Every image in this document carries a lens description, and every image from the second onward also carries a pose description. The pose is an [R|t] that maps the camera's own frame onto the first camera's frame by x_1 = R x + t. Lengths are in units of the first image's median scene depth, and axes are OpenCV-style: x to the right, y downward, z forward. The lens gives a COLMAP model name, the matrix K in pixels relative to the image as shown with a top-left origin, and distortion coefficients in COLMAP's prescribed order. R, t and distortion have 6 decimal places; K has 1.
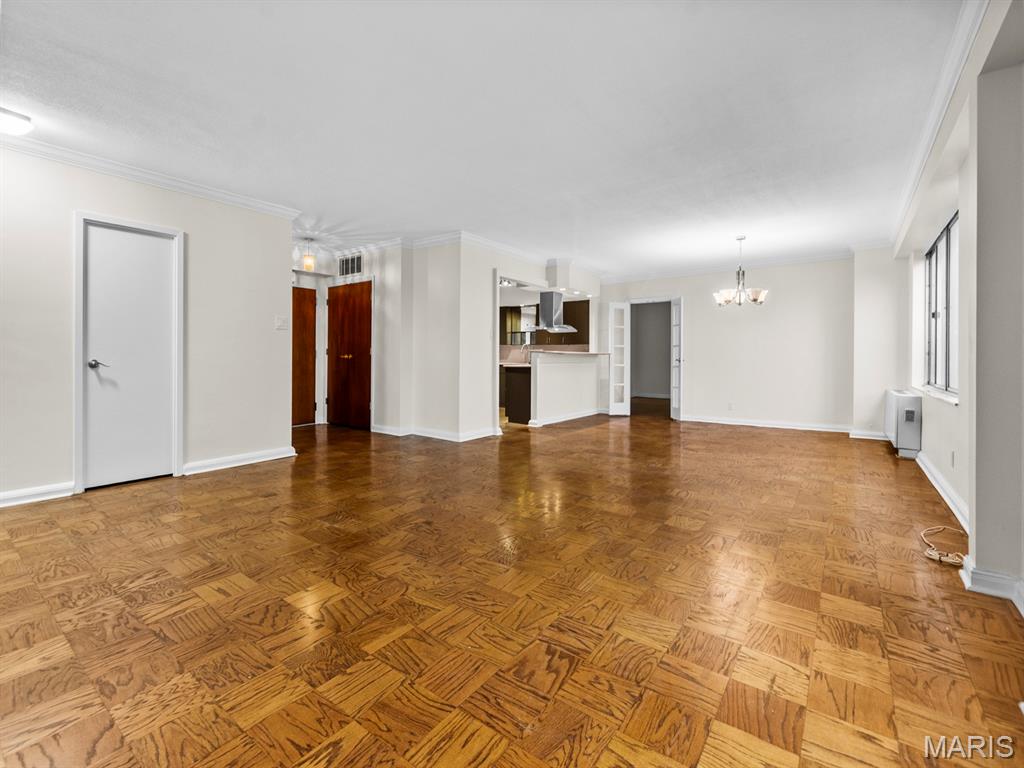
lens RADIAL K [[449.3, 0, 511.6], [0, 449.3, 379.2], [0, 0, 1]] dist [-0.000802, -0.001006]
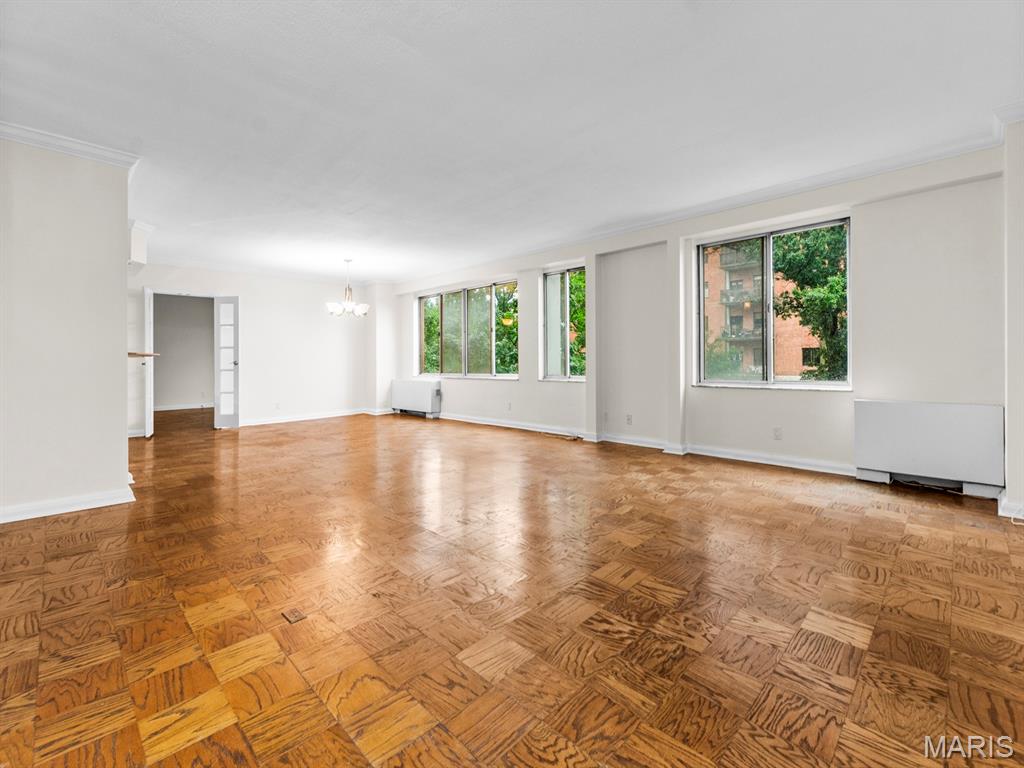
lens RADIAL K [[451.0, 0, 513.1], [0, 451.0, 358.8], [0, 0, 1]] dist [0.001622, 0.000066]
pose [[0.142686, -0.003834, 0.989761, -1.730894], [0.057050, 0.998362, -0.004357, -0.051150], [-0.988123, 0.057087, 0.142671, 1.075158]]
